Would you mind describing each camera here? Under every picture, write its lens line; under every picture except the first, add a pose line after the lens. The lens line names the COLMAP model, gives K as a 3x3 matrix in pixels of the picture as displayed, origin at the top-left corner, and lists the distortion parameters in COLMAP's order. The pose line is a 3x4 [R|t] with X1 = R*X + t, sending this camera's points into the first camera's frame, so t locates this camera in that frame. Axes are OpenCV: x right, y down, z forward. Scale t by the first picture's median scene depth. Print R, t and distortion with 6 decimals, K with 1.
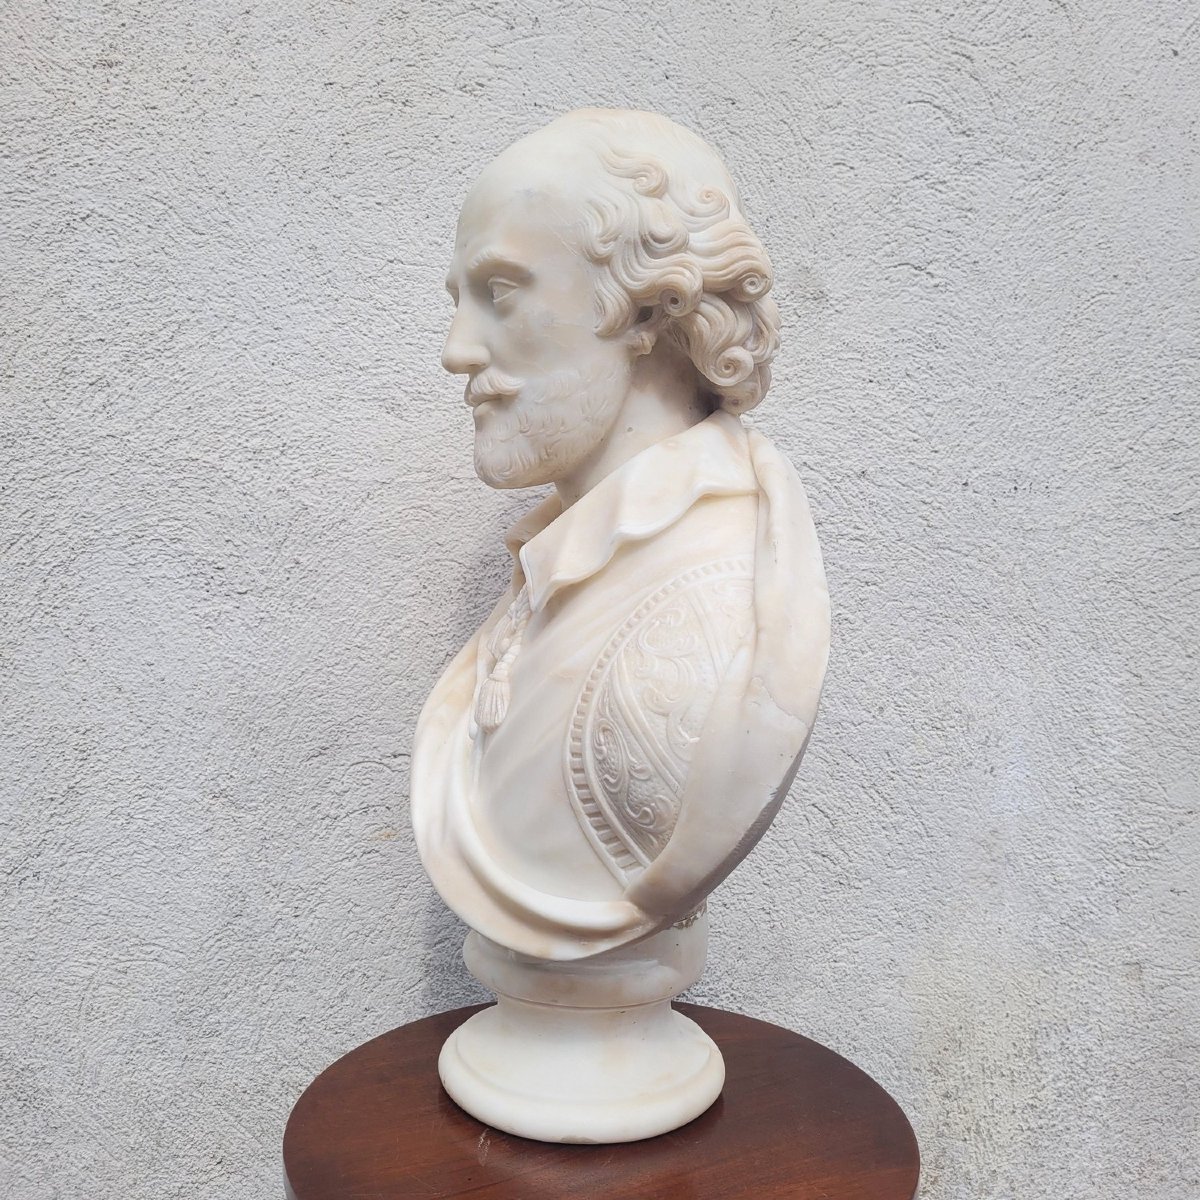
lens RADIAL K [[1204.4, 0, 598.9], [0, 1204.4, 565.0], [0, 0, 1]] dist [0.045589, -0.030583]
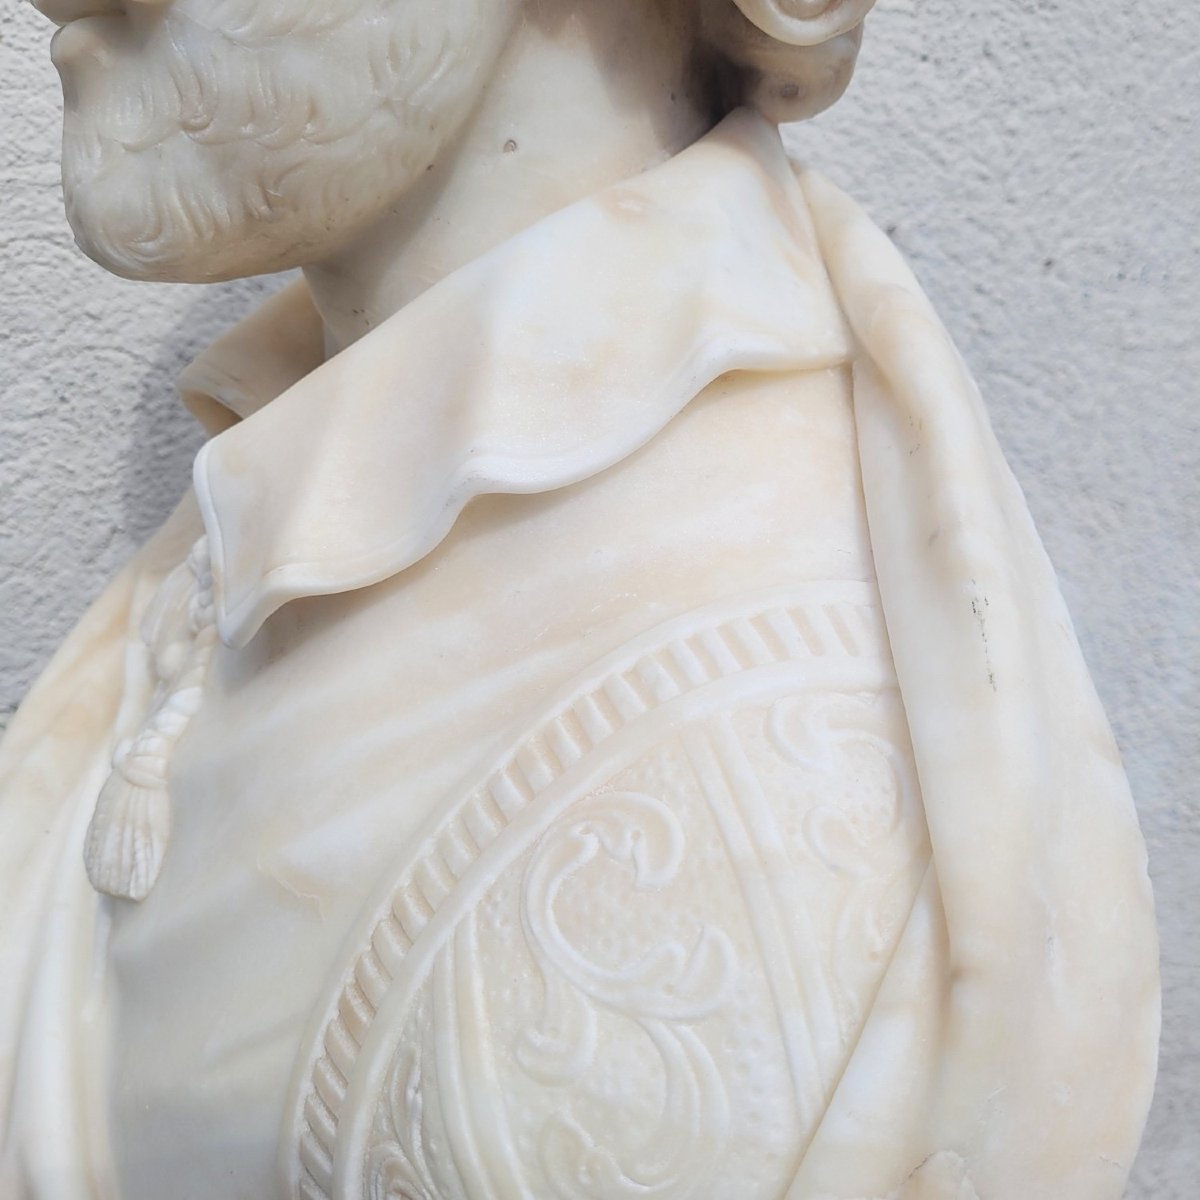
lens RADIAL K [[1297.0, 0, 622.2], [0, 1297.0, 600.9], [0, 0, 1]] dist [-0.000871, 0.006263]
pose [[0.985204, 0.034826, 0.167813, -0.001032], [-0.077972, 0.963019, 0.257904, -0.059704], [-0.152625, -0.267173, 0.951485, 0.420300]]
